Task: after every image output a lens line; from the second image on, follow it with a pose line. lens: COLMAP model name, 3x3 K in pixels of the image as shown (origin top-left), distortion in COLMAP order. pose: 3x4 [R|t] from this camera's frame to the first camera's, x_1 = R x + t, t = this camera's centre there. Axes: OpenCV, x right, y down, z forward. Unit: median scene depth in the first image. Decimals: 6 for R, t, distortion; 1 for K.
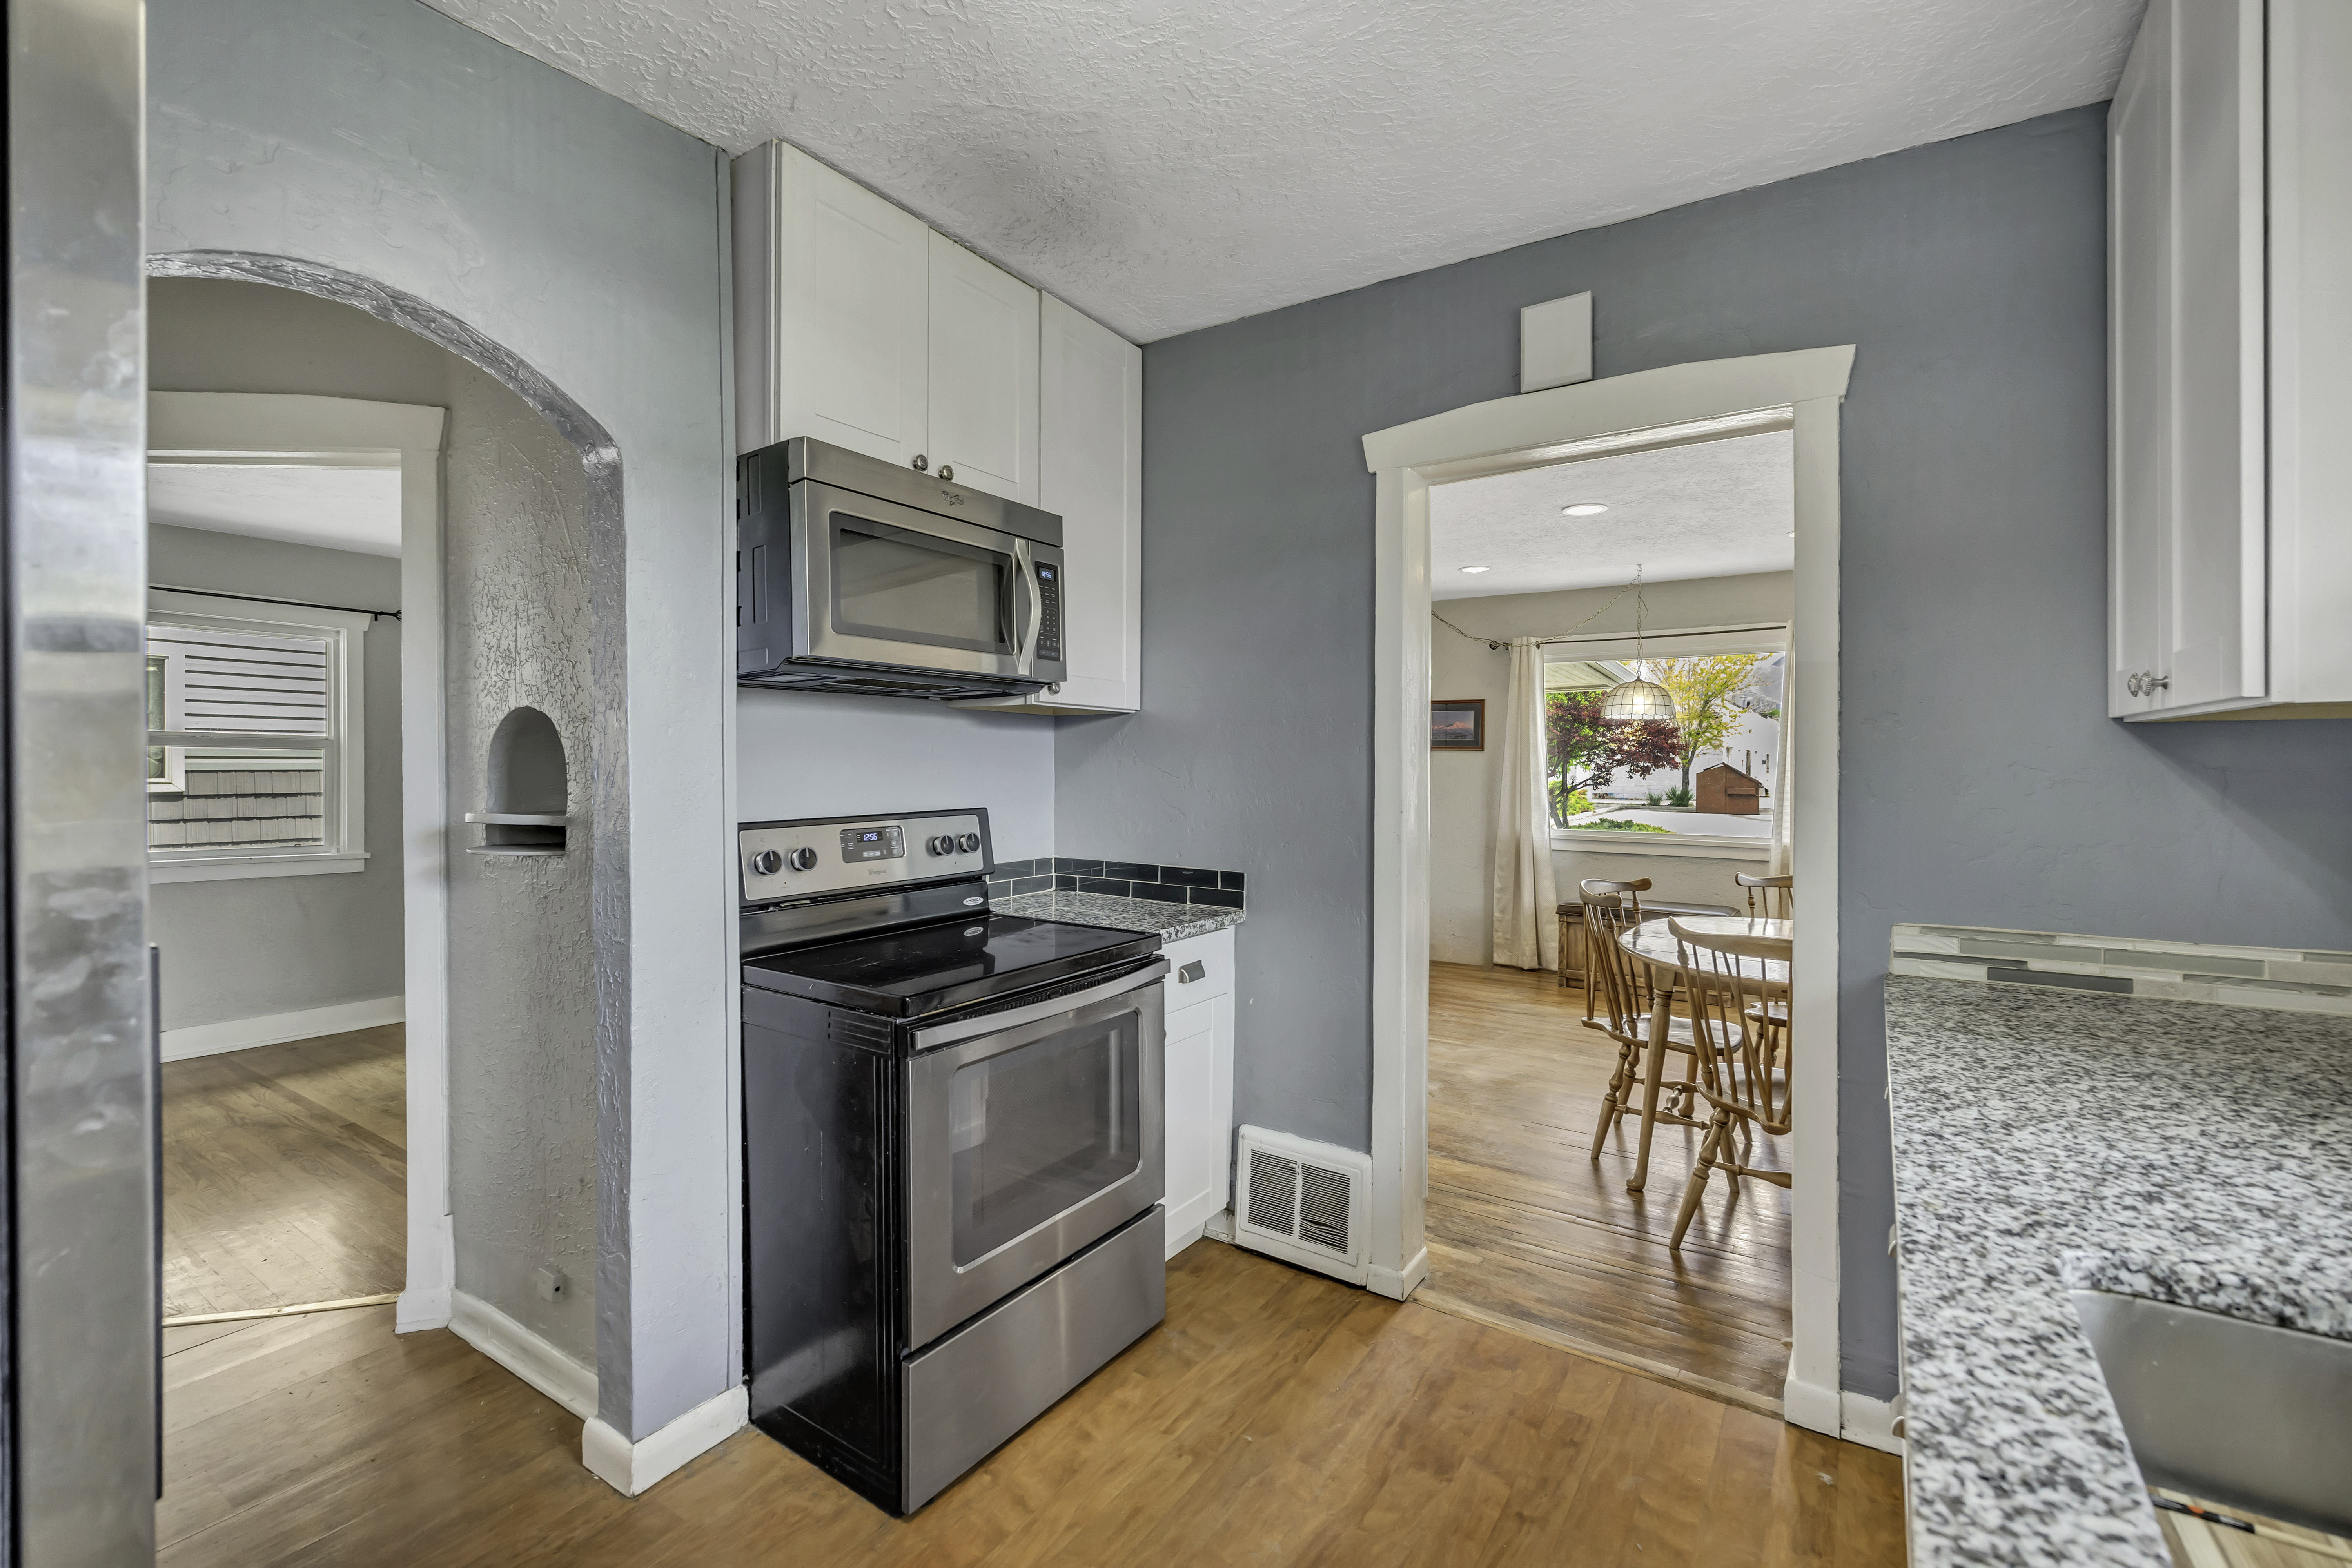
lens RADIAL K [[1006.9, 0, 1165.1], [0, 1006.9, 778.6], [0, 0, 1]] dist [-0.008587, 0.000752]
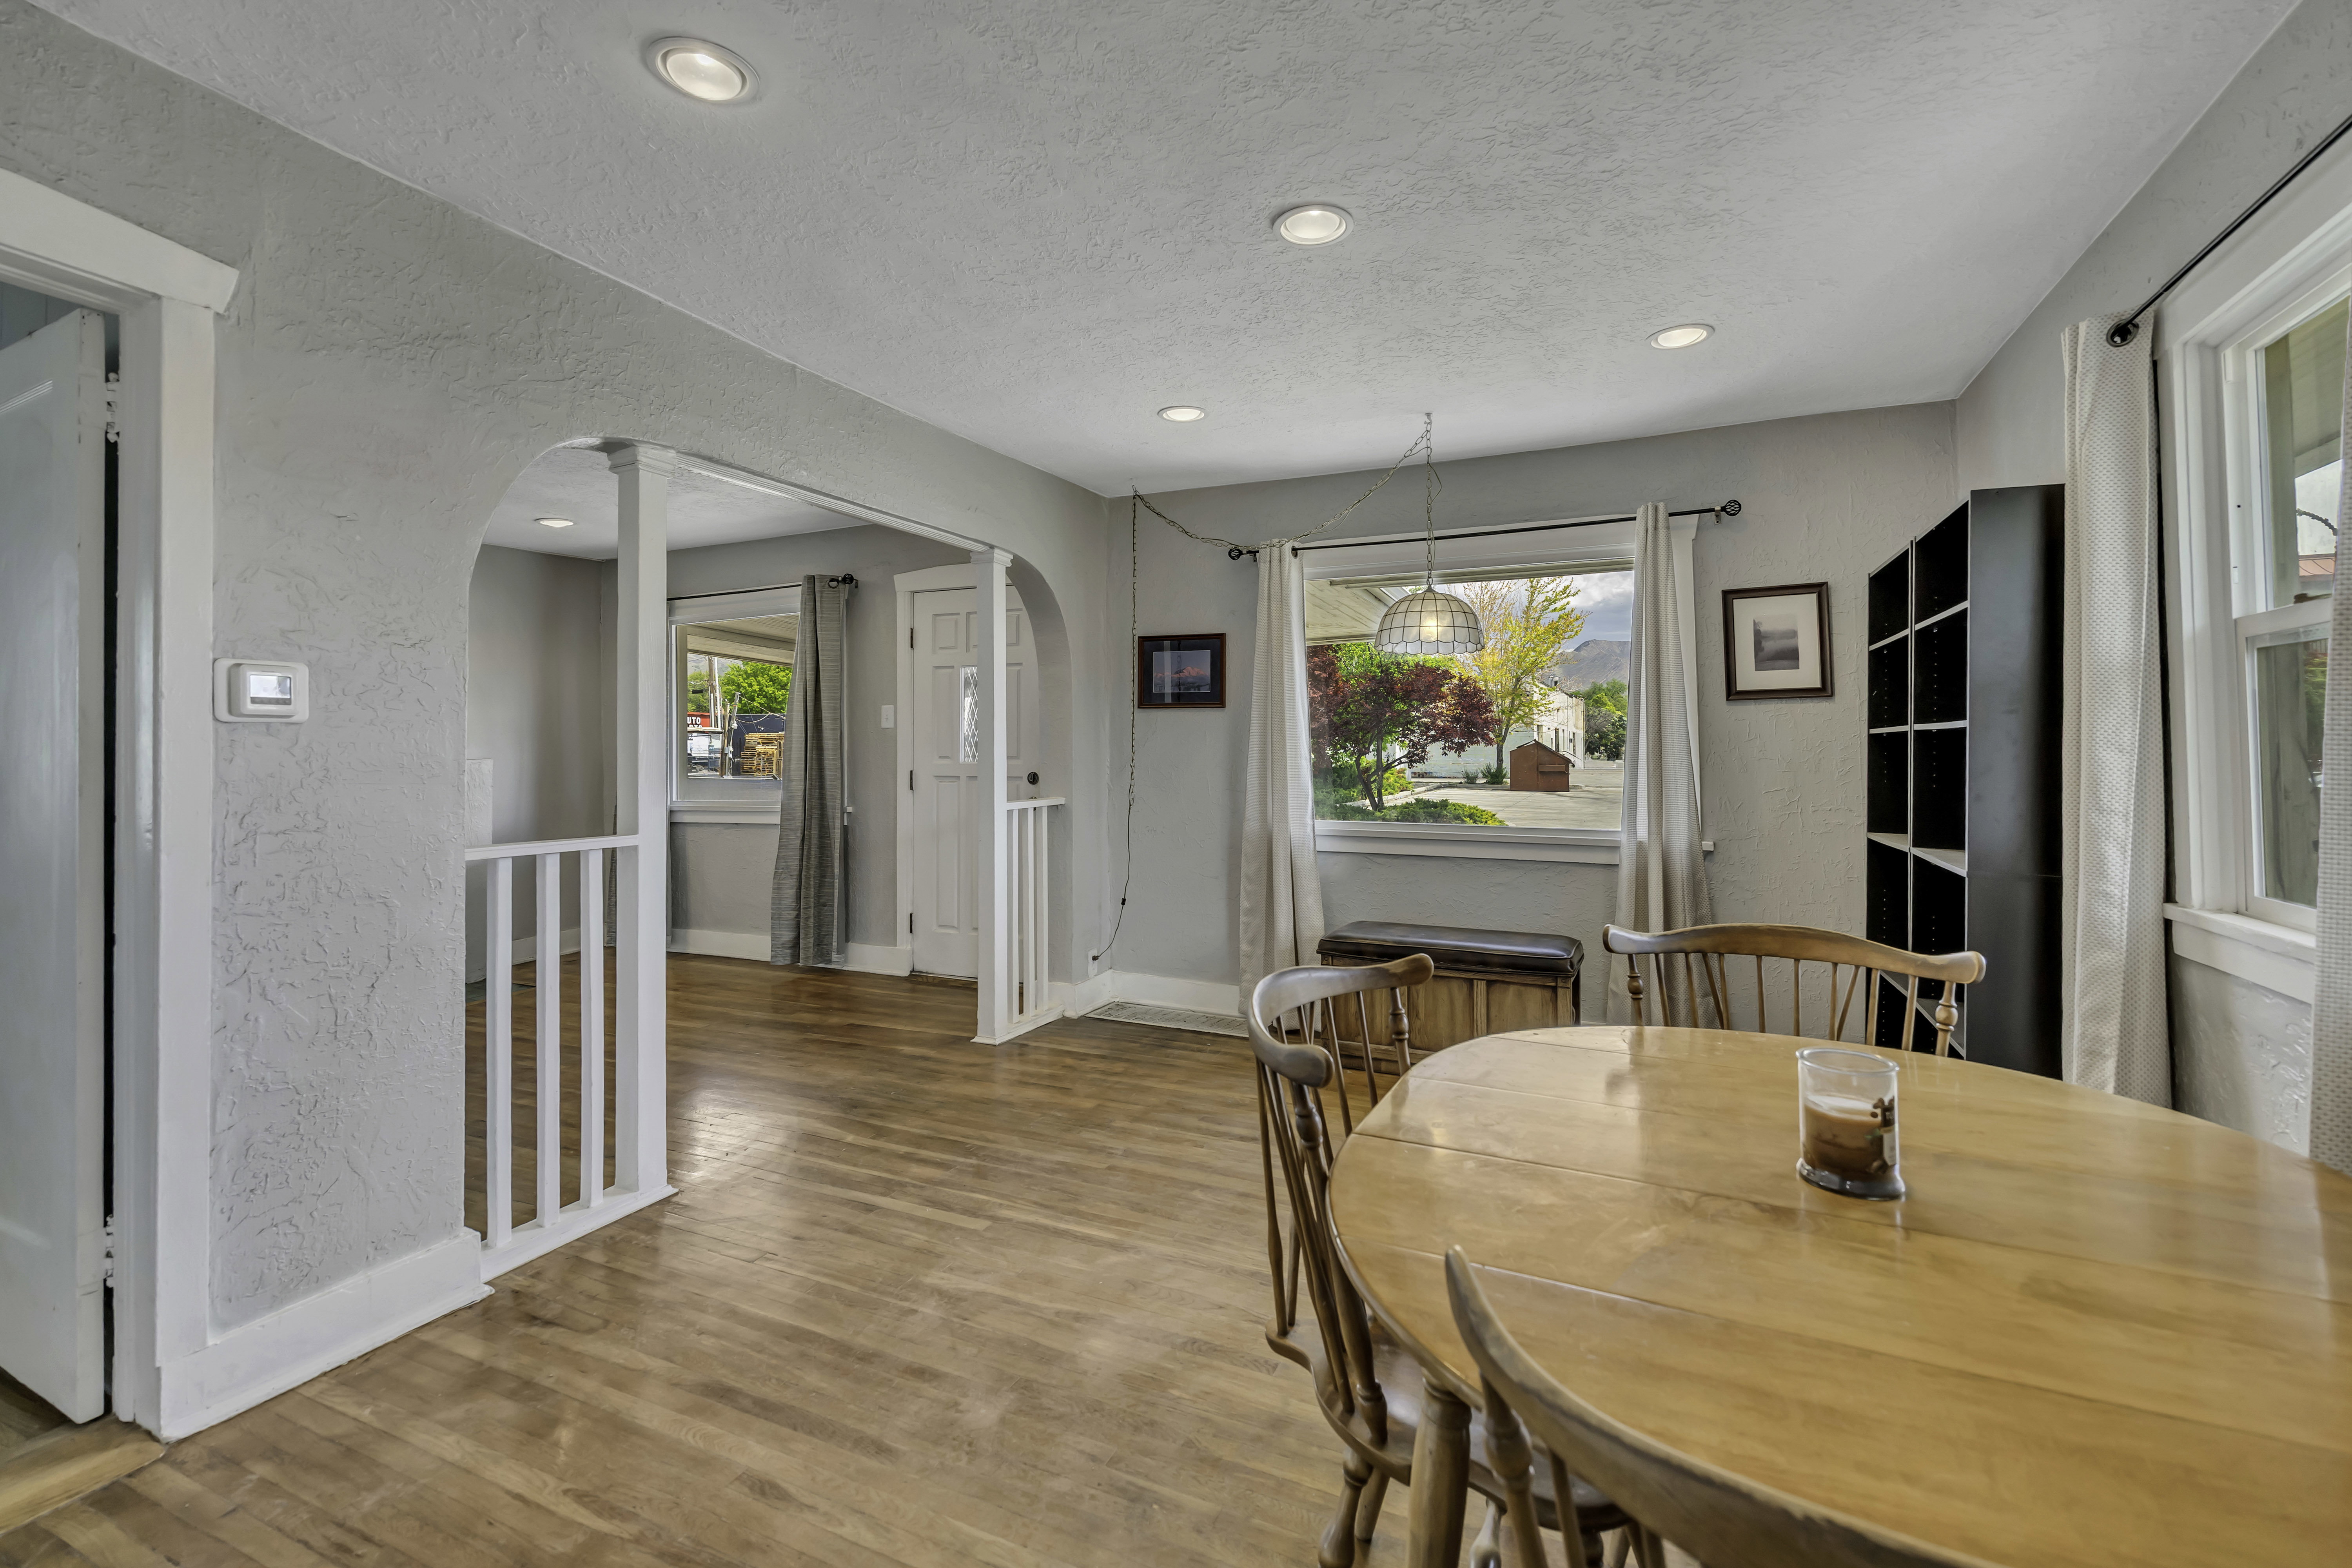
lens RADIAL K [[1006.9, 0, 1163.5], [0, 1006.9, 733.5], [0, 0, 1]] dist [-0.008587, 0.000752]
pose [[0.987893, -0.004666, 0.155069, 0.171042], [0.008987, 0.999590, -0.027172, 0.008300], [-0.154878, 0.028236, 0.987530, 0.331525]]
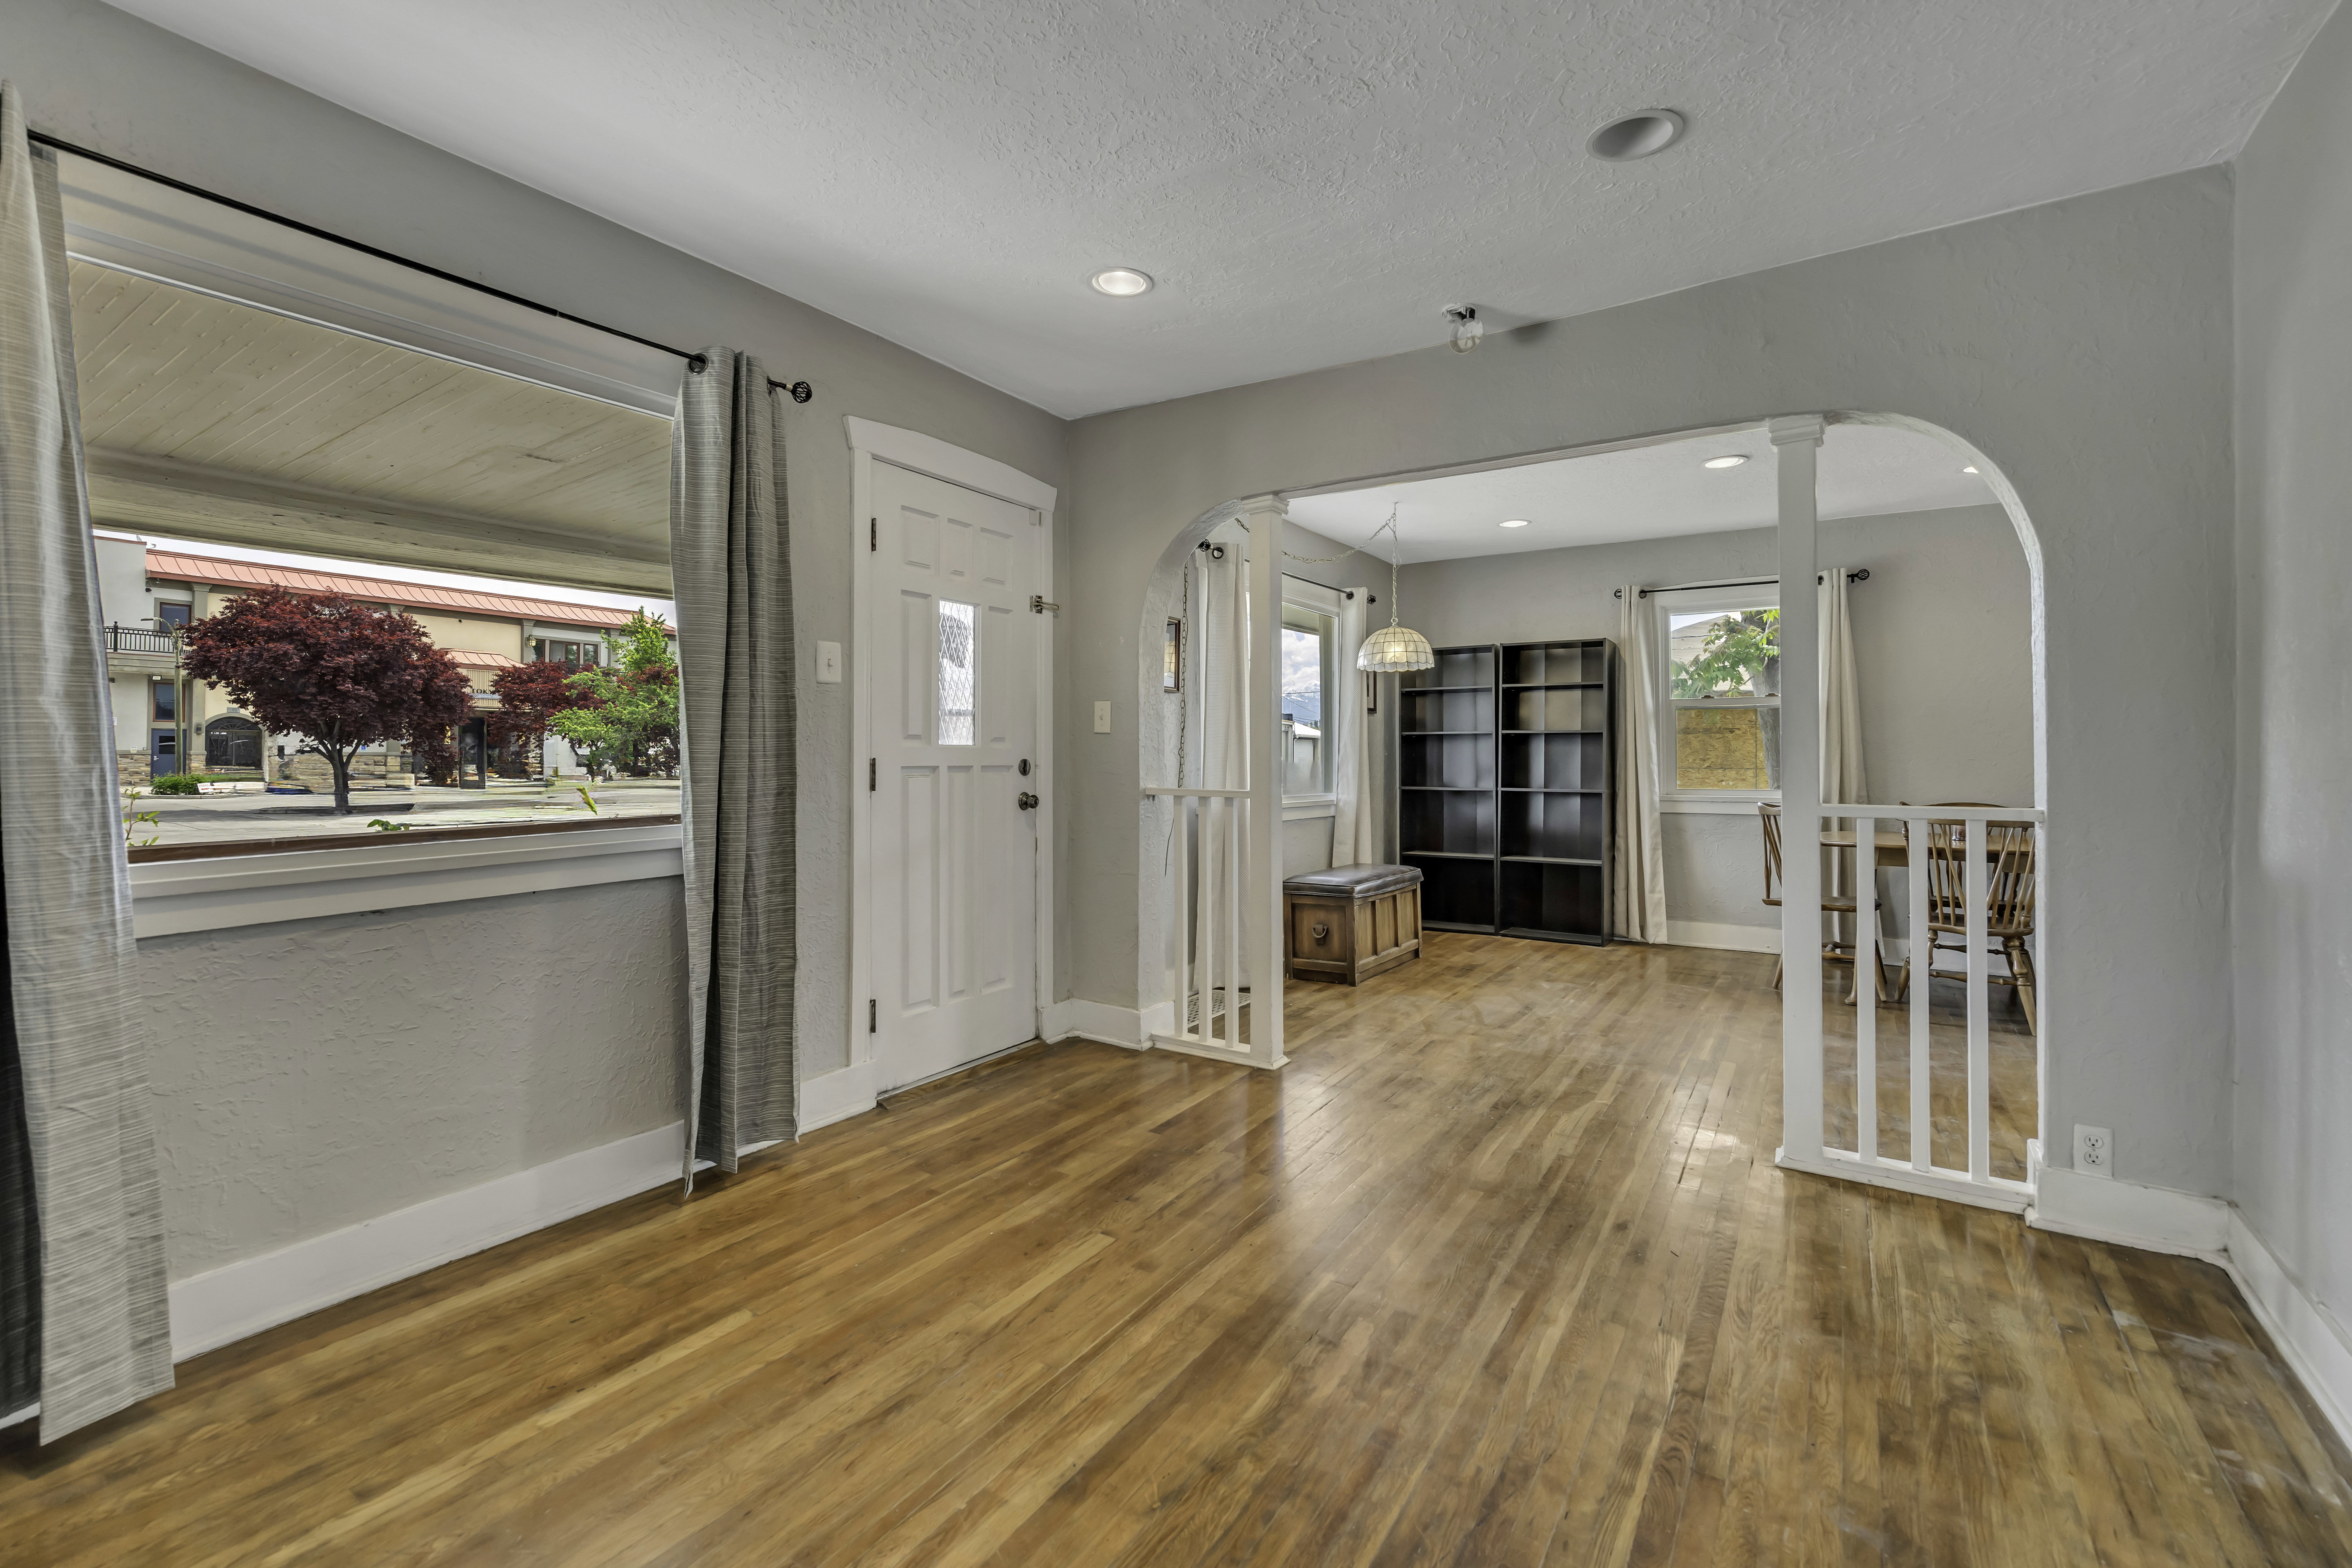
lens RADIAL K [[1006.9, 0, 1172.0], [0, 1006.9, 752.7], [0, 0, 1]] dist [-0.008587, 0.000752]
pose [[-0.000145, -0.003484, 0.999994, -0.397459], [0.007450, 0.999966, 0.003485, 0.011021], [-0.999972, 0.007451, -0.000119, 1.042170]]
